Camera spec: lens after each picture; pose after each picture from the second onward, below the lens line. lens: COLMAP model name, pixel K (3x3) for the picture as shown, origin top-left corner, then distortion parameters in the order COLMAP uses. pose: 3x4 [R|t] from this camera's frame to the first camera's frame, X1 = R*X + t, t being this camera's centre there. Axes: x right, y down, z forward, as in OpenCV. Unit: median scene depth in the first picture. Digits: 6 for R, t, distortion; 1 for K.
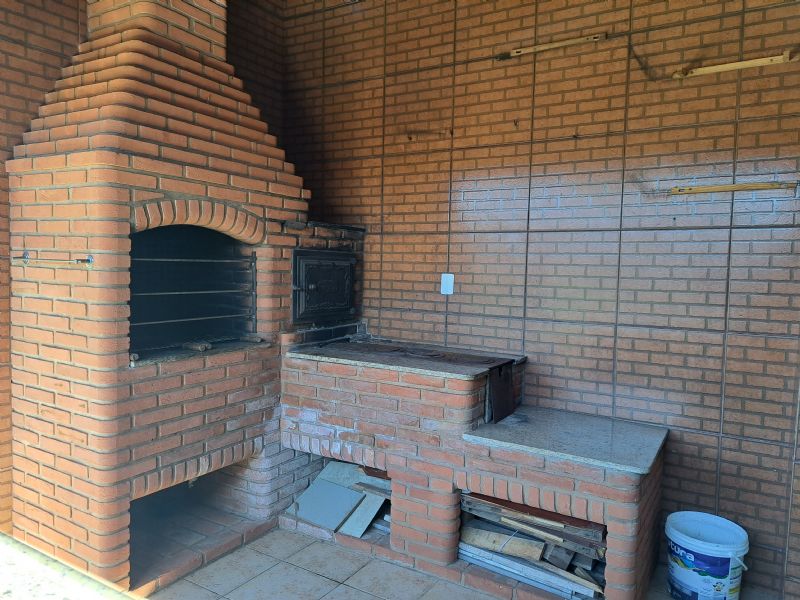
lens RADIAL K [[563.9, 0, 401.8], [0, 563.9, 299.6], [0, 0, 1]] dist [0.033907, 0.000524]
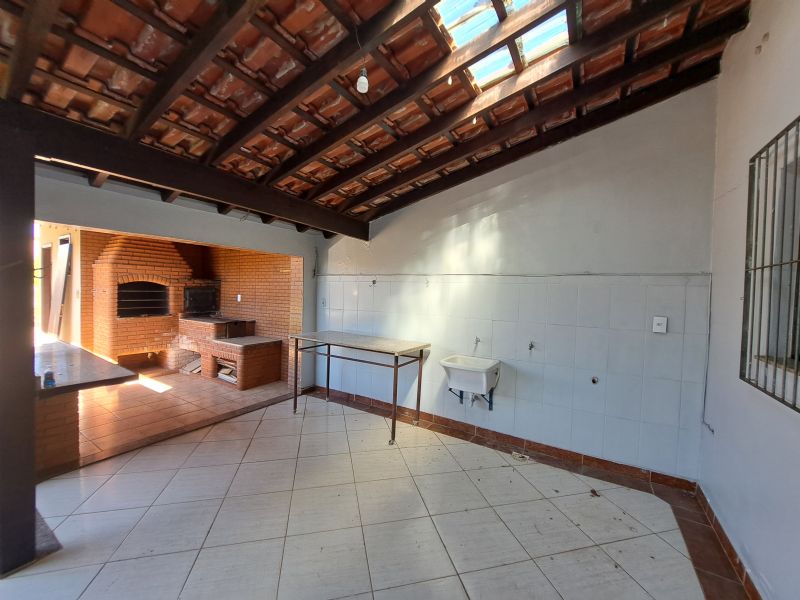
lens RADIAL K [[316.1, 0, 397.5], [0, 316.1, 299.0], [0, 0, 1]] dist [-0.012046, 0.000039]
pose [[0.999860, -0.000706, -0.016746, 1.139307], [0.000166, 0.999481, -0.032211, 0.039473], [0.016760, 0.032204, 0.999341, -0.846187]]
